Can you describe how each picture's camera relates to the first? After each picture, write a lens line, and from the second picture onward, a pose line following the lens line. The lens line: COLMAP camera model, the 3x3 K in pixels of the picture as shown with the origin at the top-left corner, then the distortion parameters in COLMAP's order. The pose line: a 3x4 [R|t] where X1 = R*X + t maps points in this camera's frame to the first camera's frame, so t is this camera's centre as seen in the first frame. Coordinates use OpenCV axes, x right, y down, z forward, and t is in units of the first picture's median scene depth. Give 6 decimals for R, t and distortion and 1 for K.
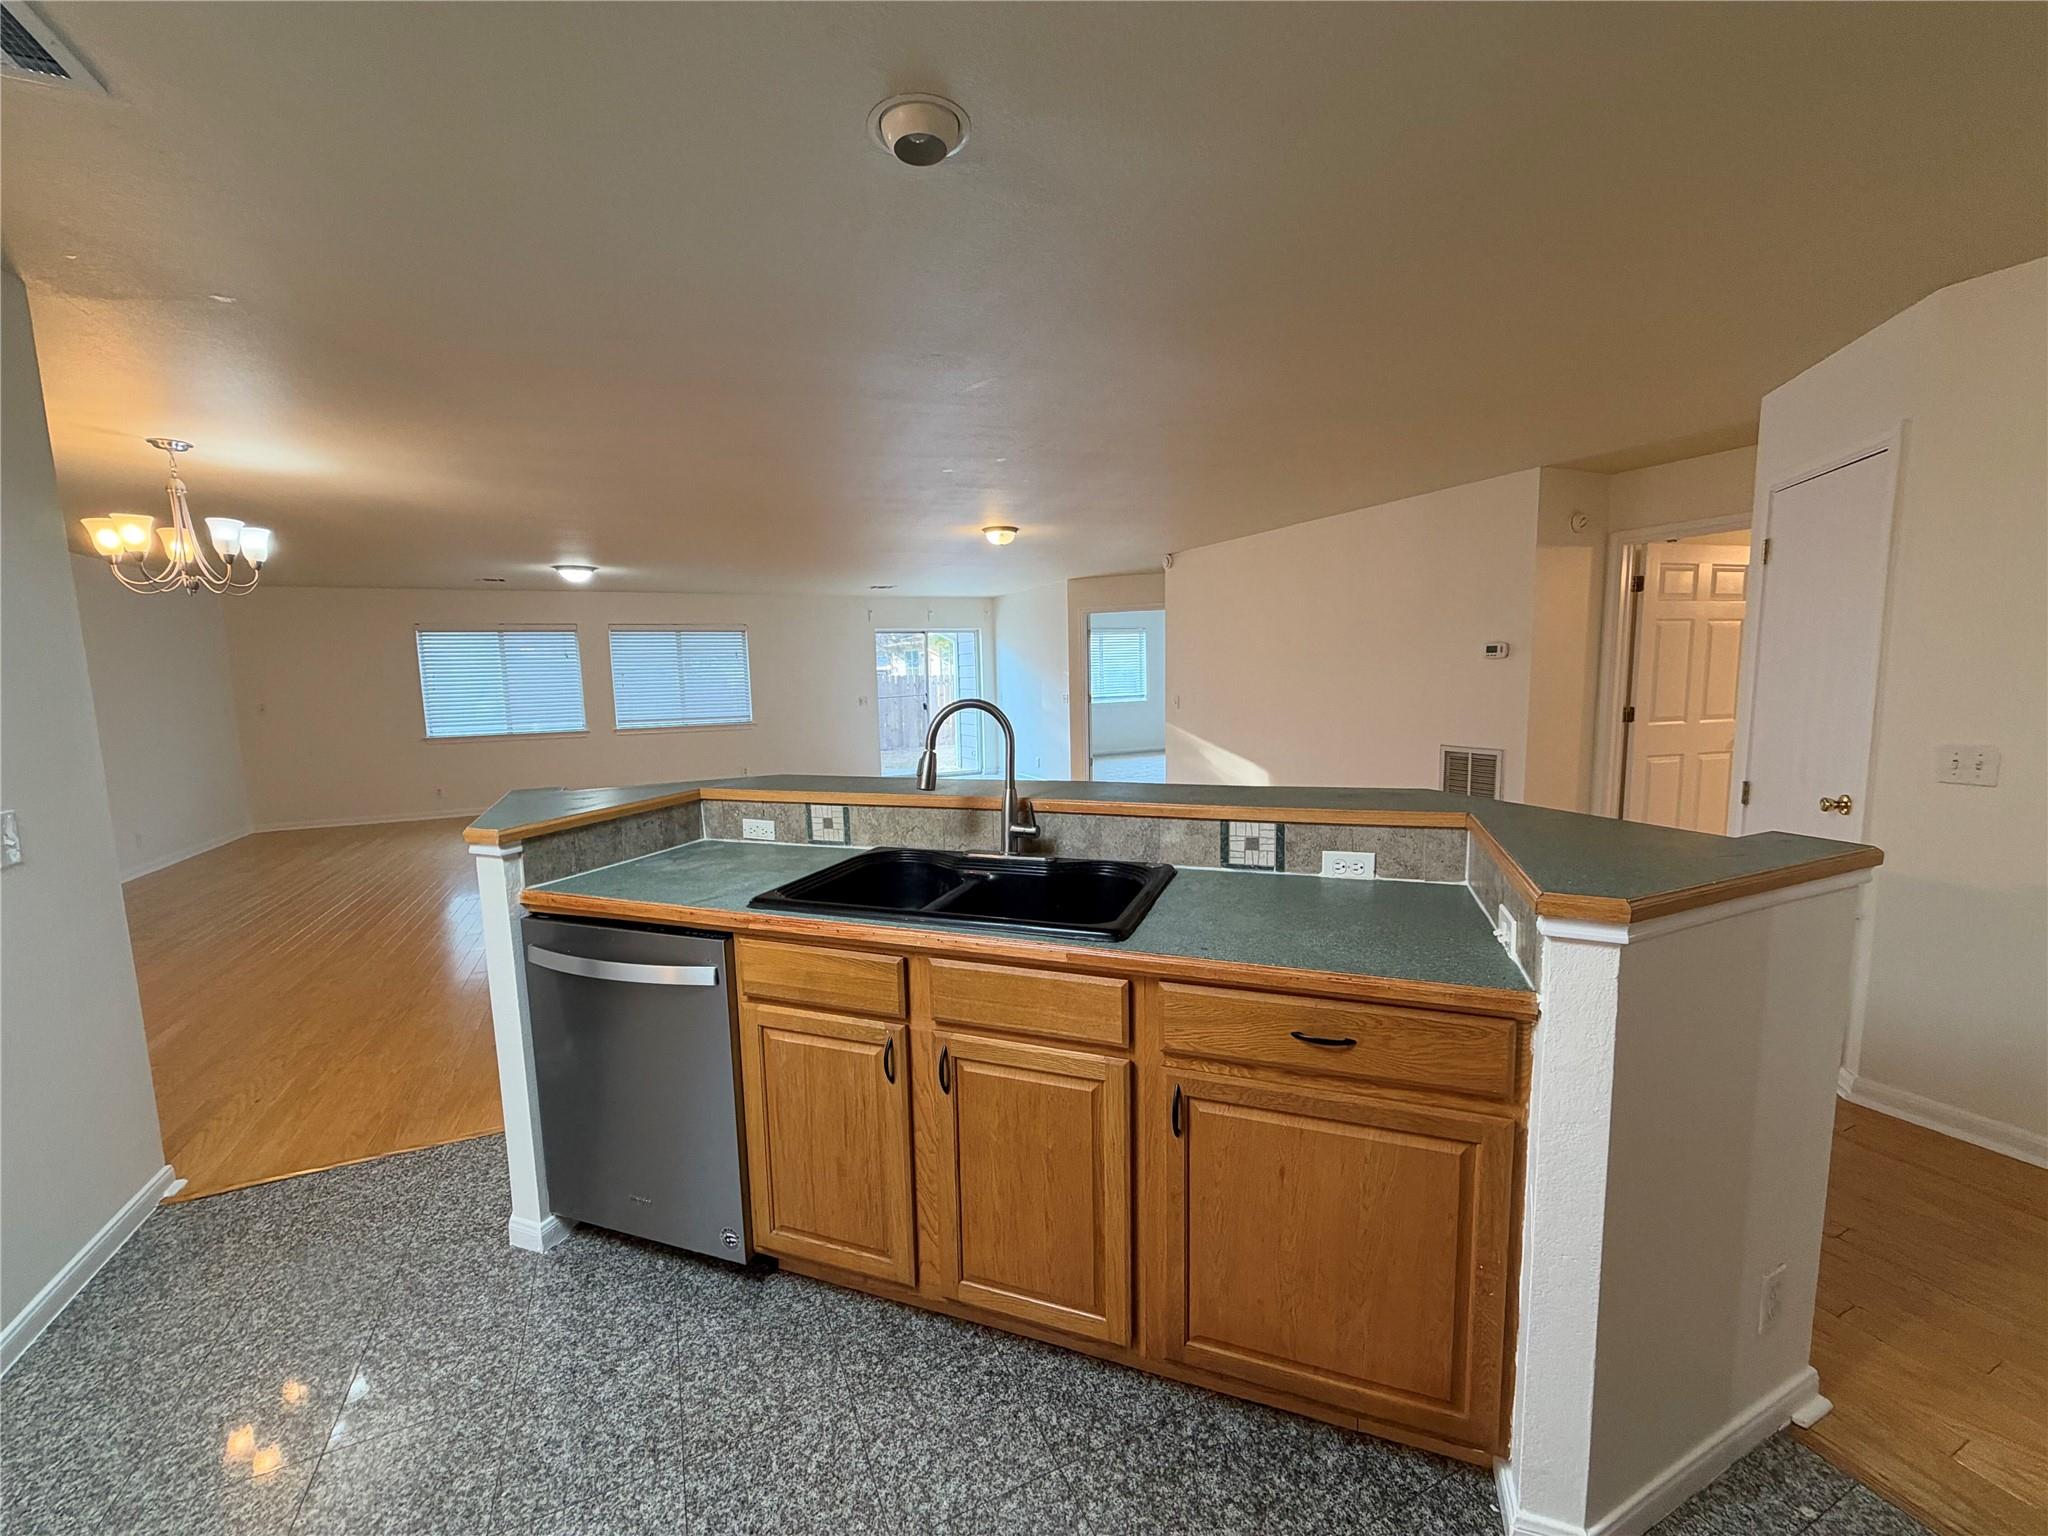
lens RADIAL K [[814.4, 0, 1017.3], [0, 814.4, 767.8], [0, 0, 1]] dist [0.000280, 0.000099]
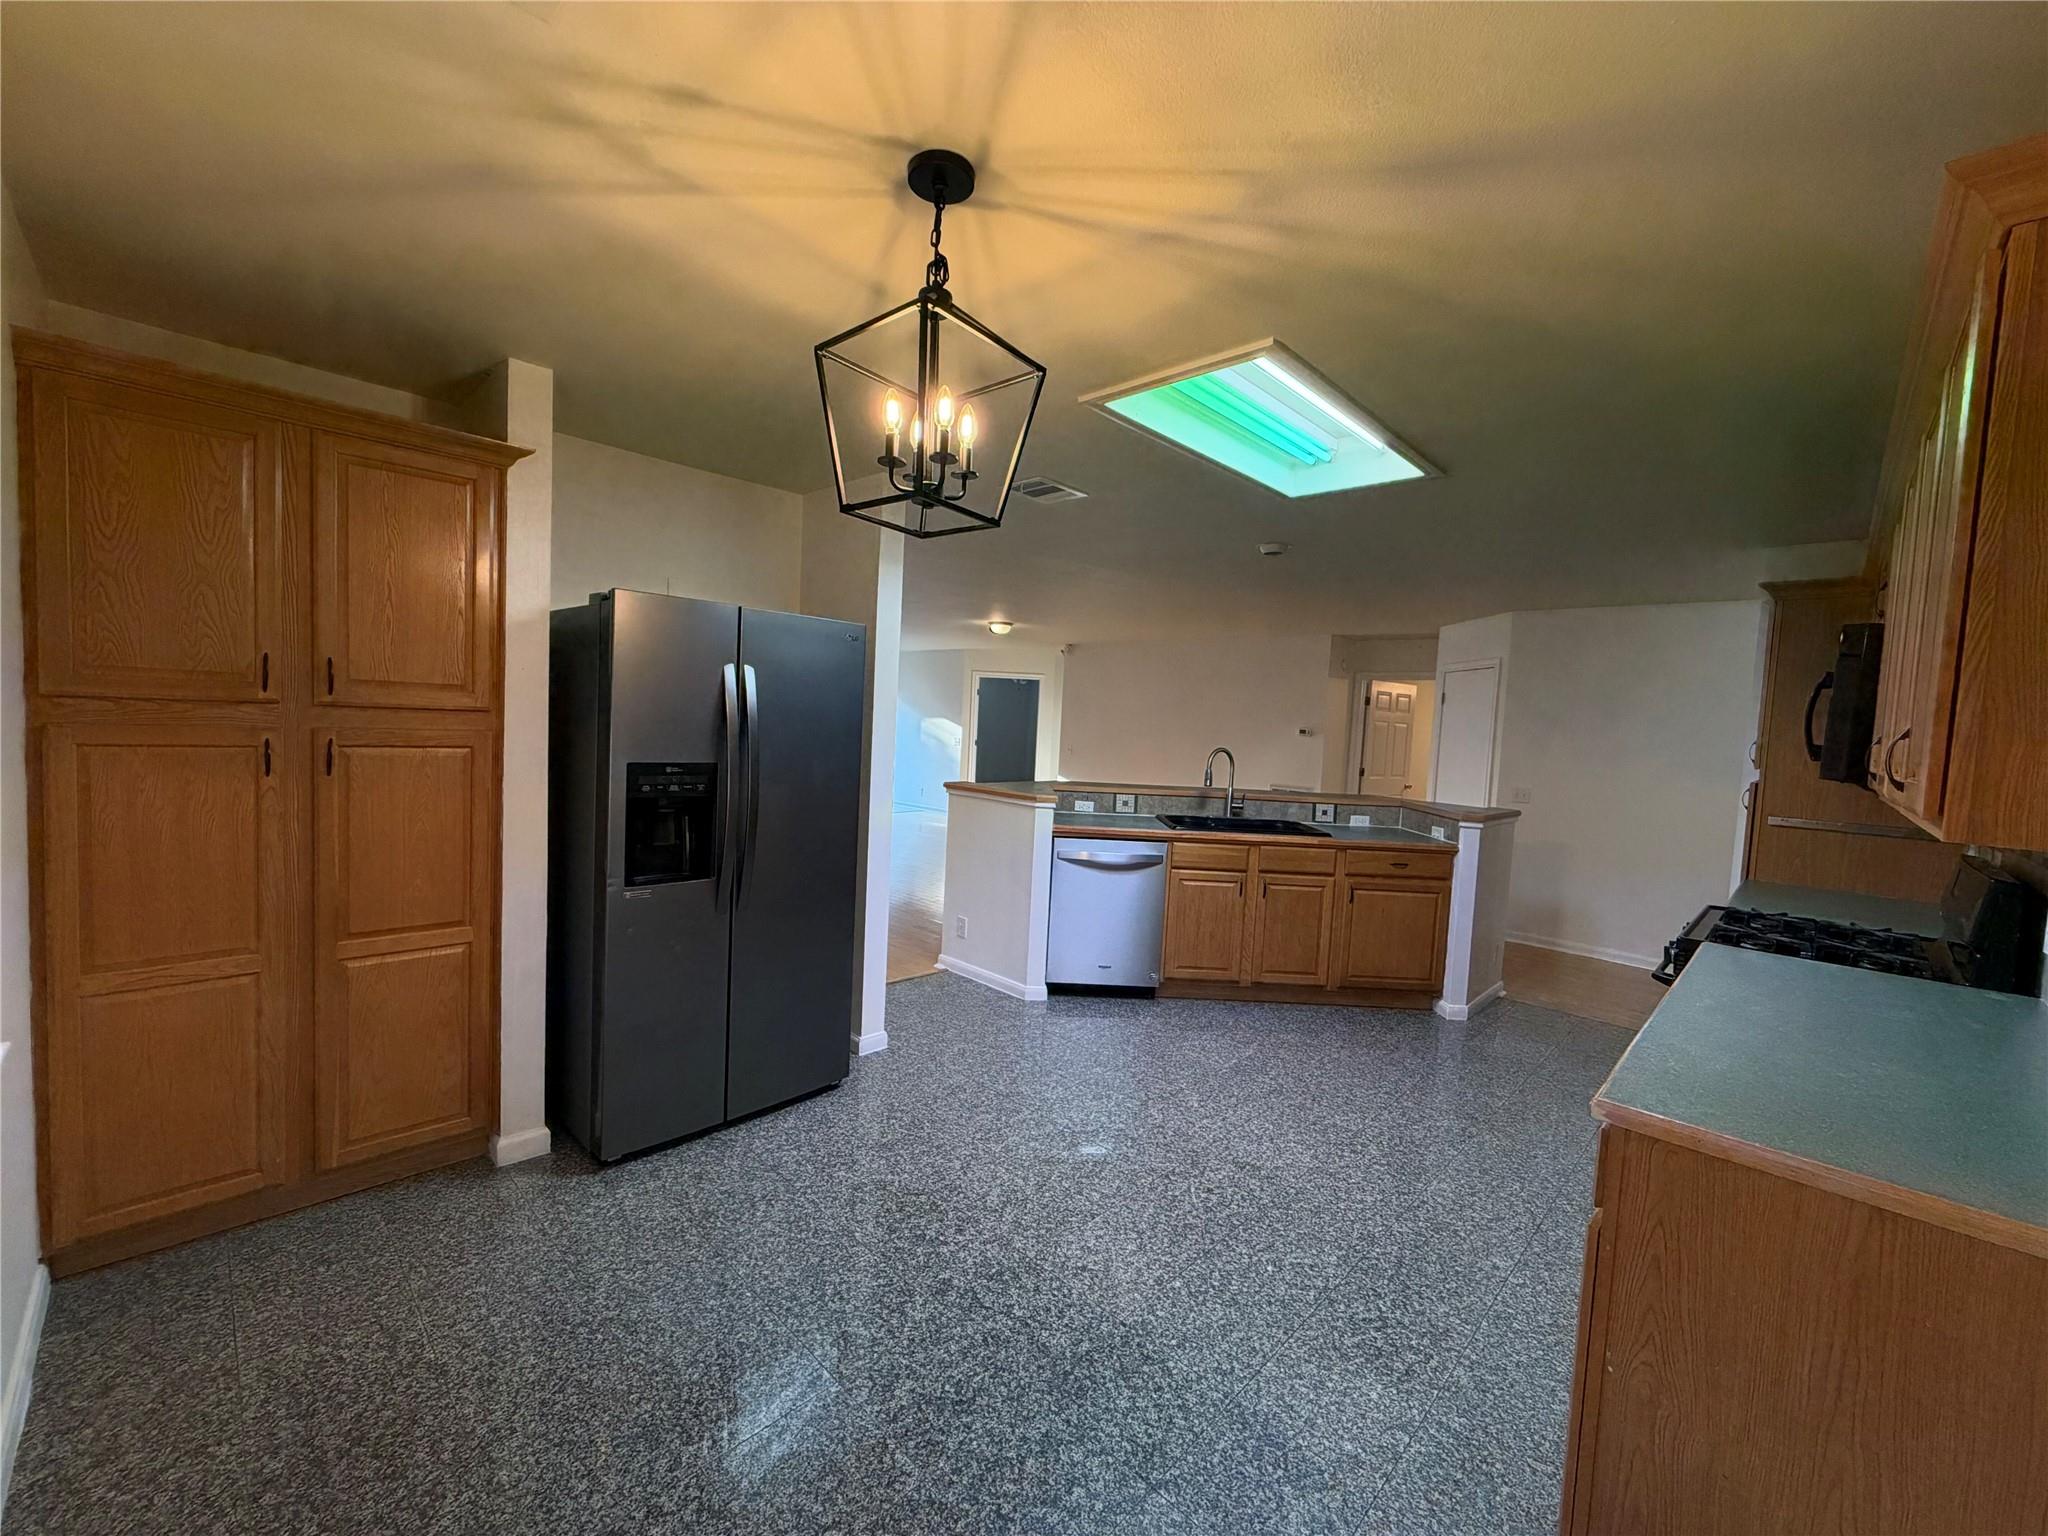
lens RADIAL K [[824.2, 0, 1018.6], [0, 824.2, 771.1], [0, 0, 1]] dist [0.002283, 0.000940]
pose [[0.927552, 0.047497, 0.370663, -1.503838], [-0.029177, 0.998067, -0.054881, 0.130870], [-0.372553, 0.040090, 0.927145, -0.979796]]
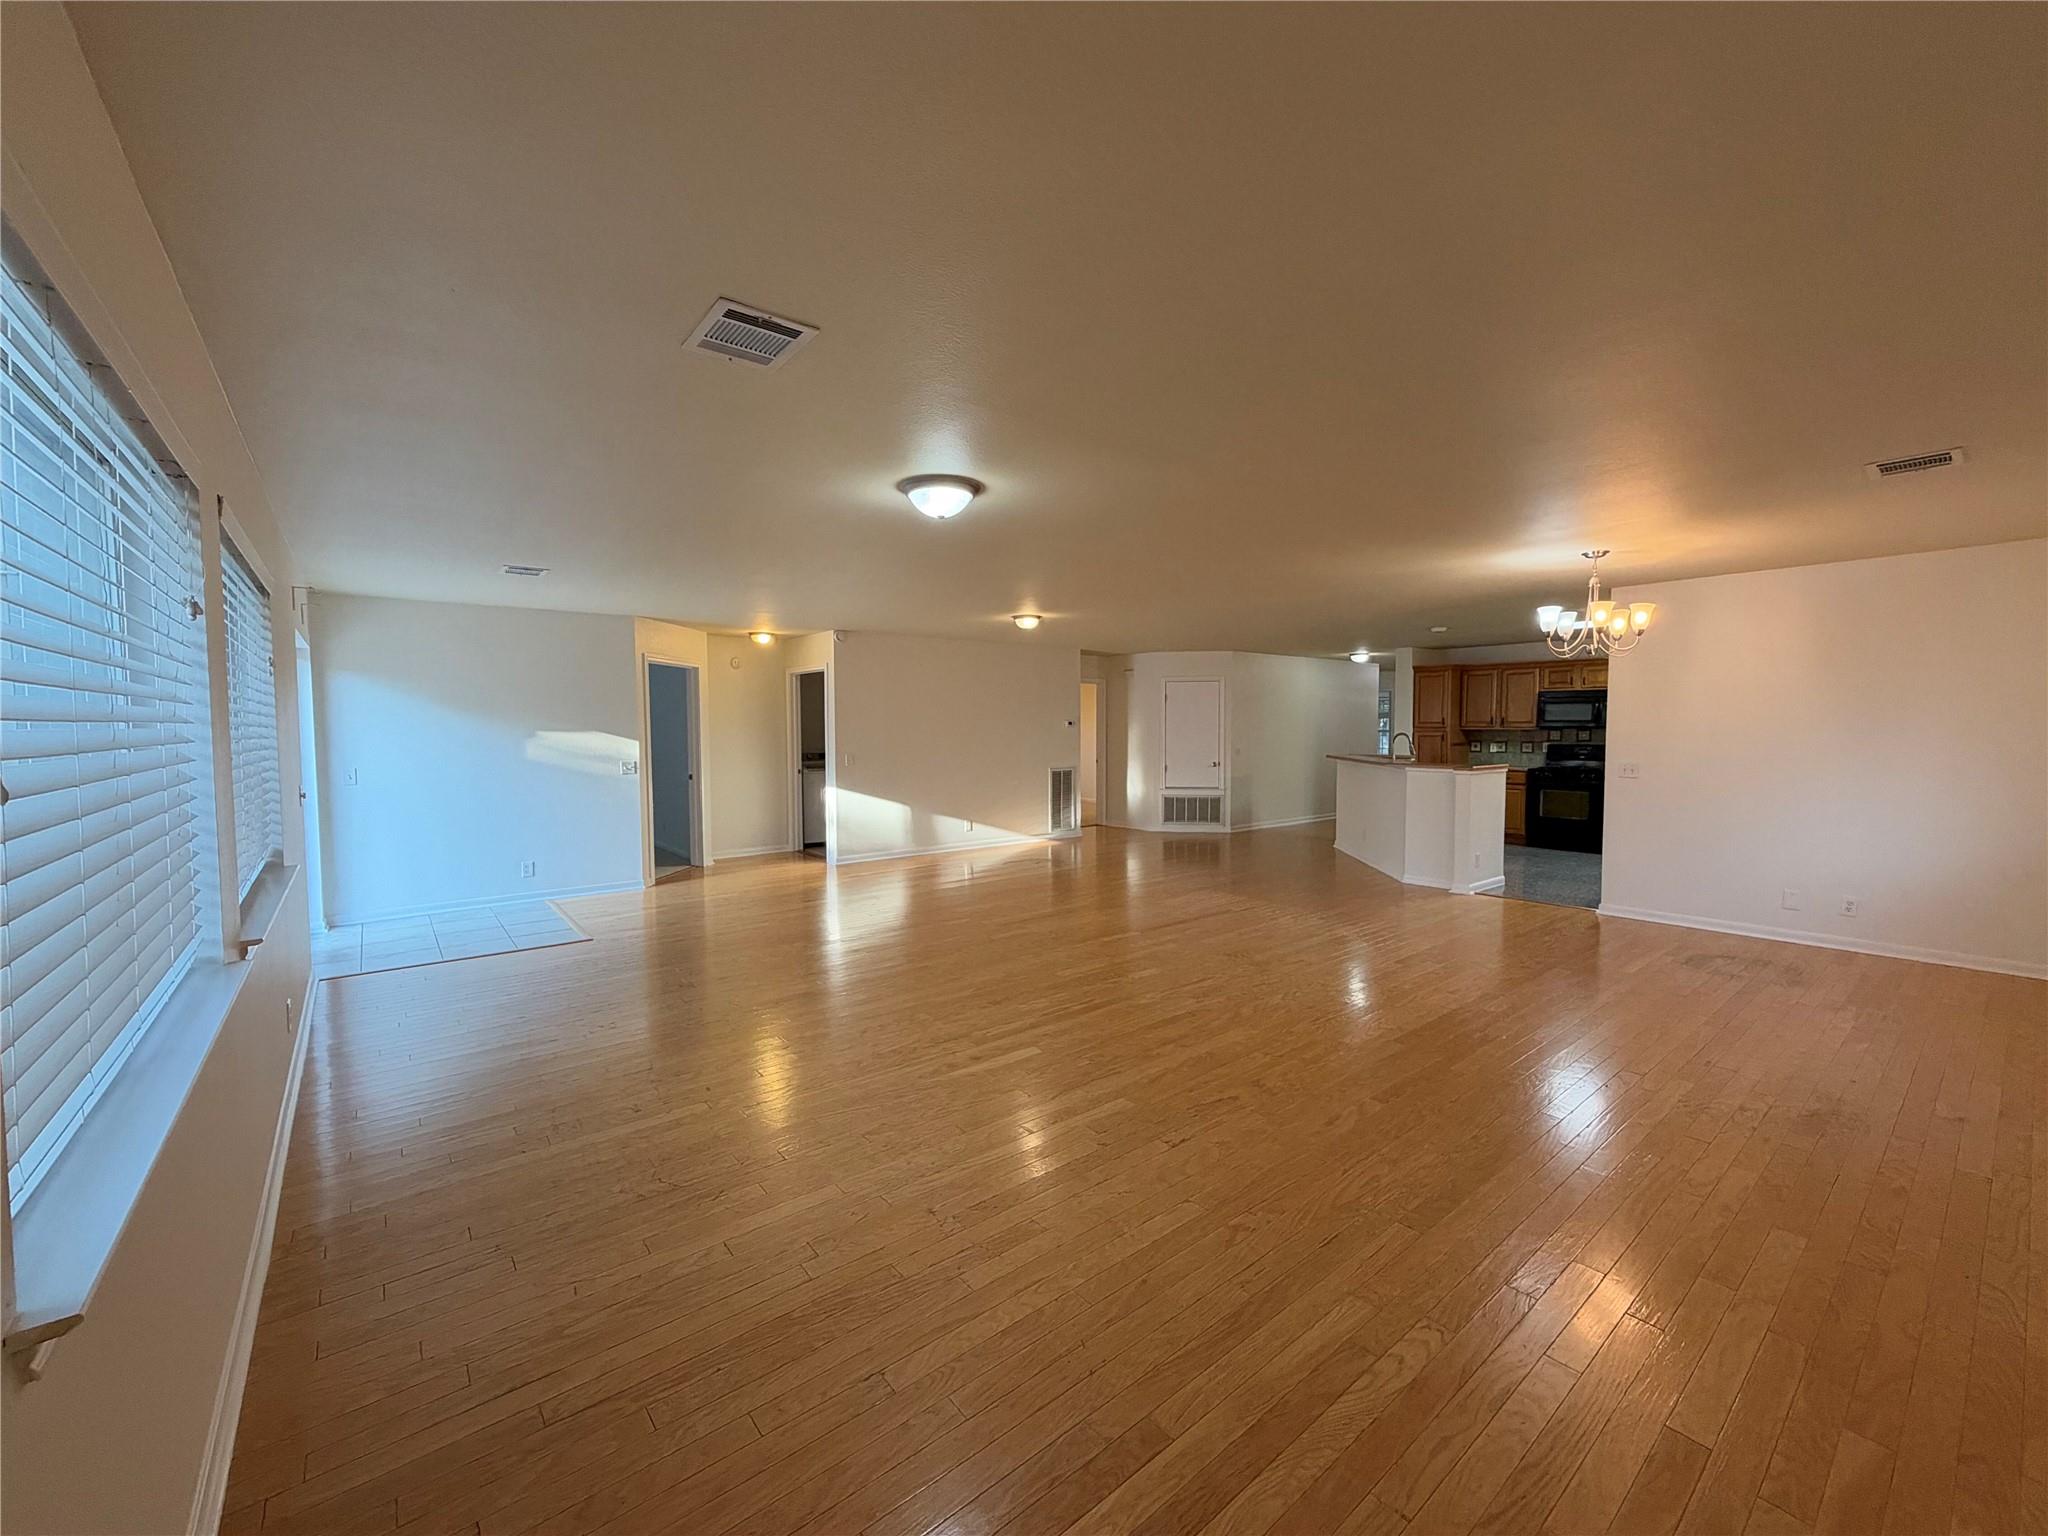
lens RADIAL K [[817.6, 0, 1024.0], [0, 817.6, 768.0], [0, 0, 1]] dist [-0.001182, 0.000002]
pose [[-0.256016, -0.027923, 0.966269, -3.731380], [0.126797, 0.989976, 0.062203, -0.435336], [-0.958321, 0.138445, -0.249909, 4.061259]]
